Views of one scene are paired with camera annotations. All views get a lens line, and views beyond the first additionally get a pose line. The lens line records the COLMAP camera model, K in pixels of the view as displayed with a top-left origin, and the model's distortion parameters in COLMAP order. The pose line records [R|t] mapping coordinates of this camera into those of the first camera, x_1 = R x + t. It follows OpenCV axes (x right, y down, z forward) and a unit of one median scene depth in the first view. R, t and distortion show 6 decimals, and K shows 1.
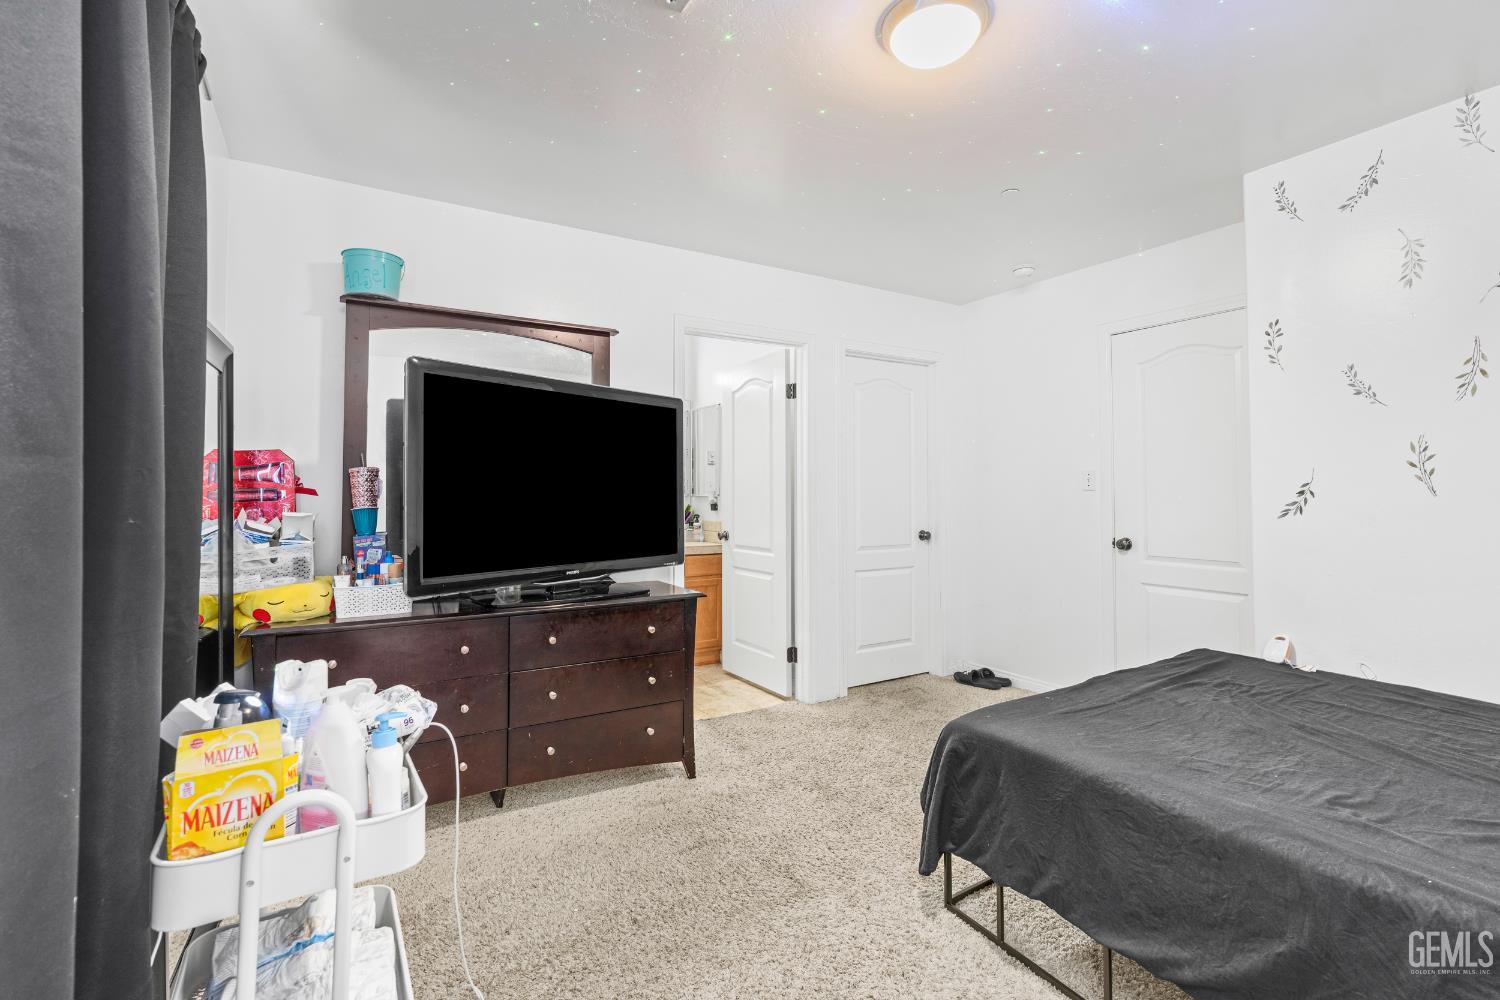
lens RADIAL K [[671.9, 0, 753.0], [0, 671.9, 486.8], [0, 0, 1]] dist [-0.011993, 0.004455]
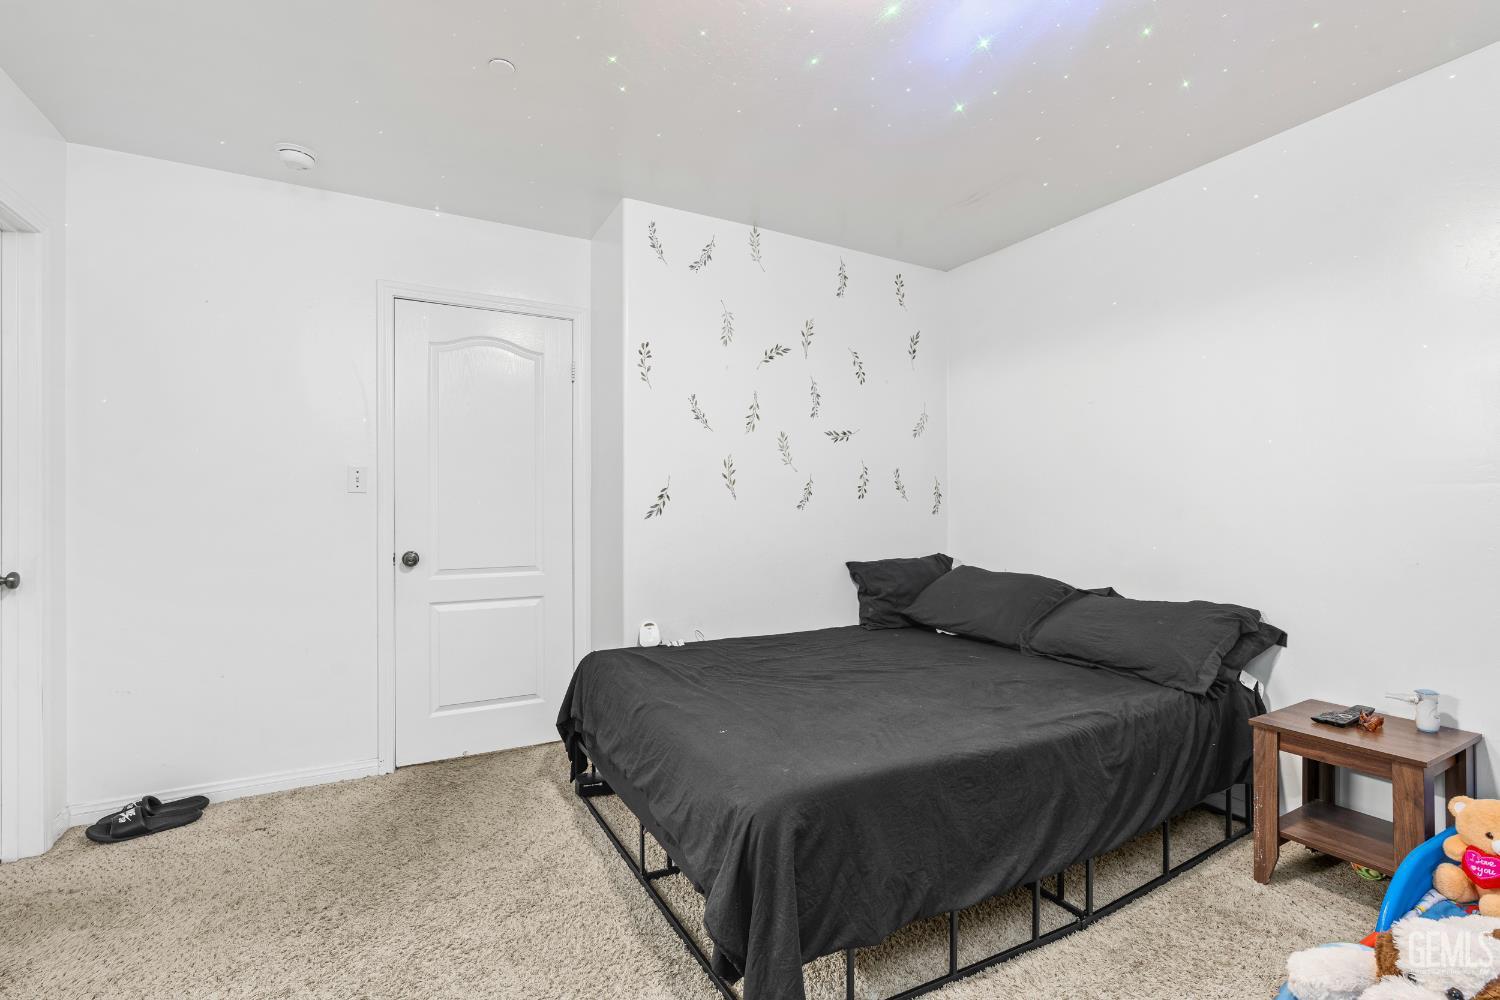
lens RADIAL K [[671.9, 0, 751.9], [0, 671.9, 510.3], [0, 0, 1]] dist [-0.011993, 0.004455]
pose [[0.052153, -0.005682, 0.998623, -0.345226], [-0.009056, 0.999940, 0.006162, 0.024675], [-0.998598, -0.009365, 0.052099, 0.785487]]
